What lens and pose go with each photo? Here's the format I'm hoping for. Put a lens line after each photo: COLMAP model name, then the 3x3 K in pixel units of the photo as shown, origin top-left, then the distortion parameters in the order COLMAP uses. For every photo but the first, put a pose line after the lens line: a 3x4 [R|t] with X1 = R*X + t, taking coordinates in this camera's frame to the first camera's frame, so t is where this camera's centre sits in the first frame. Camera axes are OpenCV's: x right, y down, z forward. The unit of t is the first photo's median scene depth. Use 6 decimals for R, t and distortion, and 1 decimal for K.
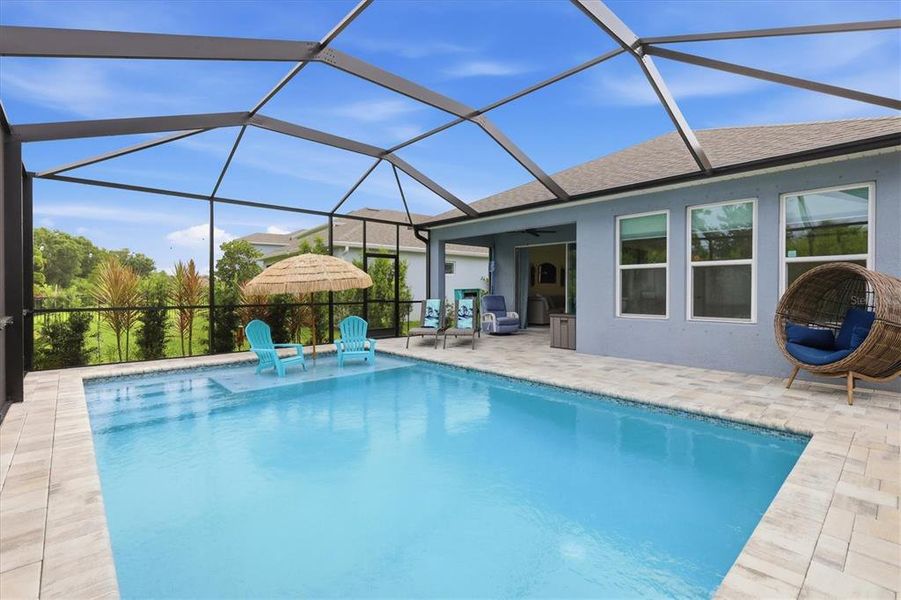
lens RADIAL K [[418.0, 0, 450.8], [0, 418.0, 295.3], [0, 0, 1]] dist [0.001201, 0.000071]
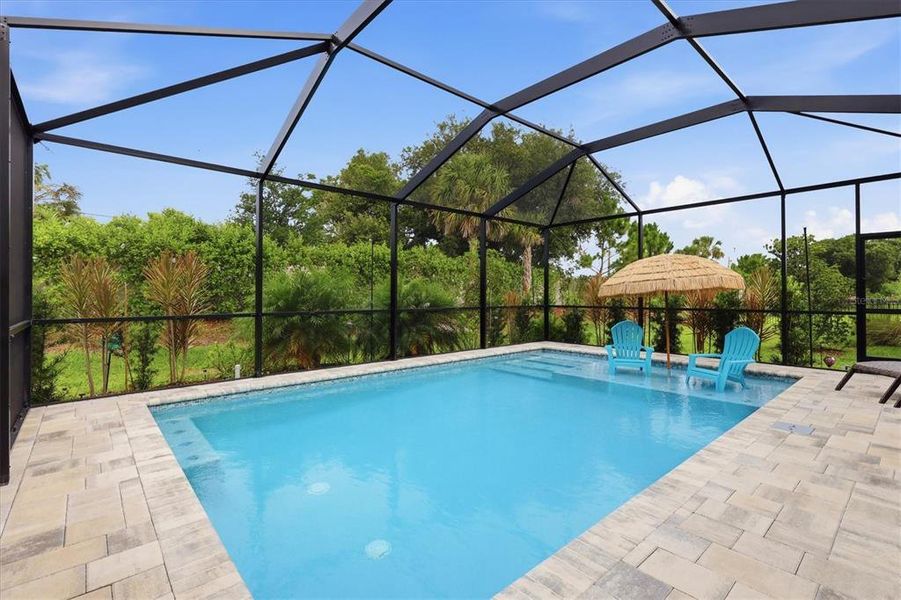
lens RADIAL K [[405.9, 0, 452.0], [0, 405.9, 295.7], [0, 0, 1]] dist [0.002001, 0.000337]
pose [[-0.014660, 0.000953, -0.999892, 1.688258], [-0.009340, 0.999956, 0.001090, -0.009410], [0.999849, 0.009355, -0.014650, 1.570363]]
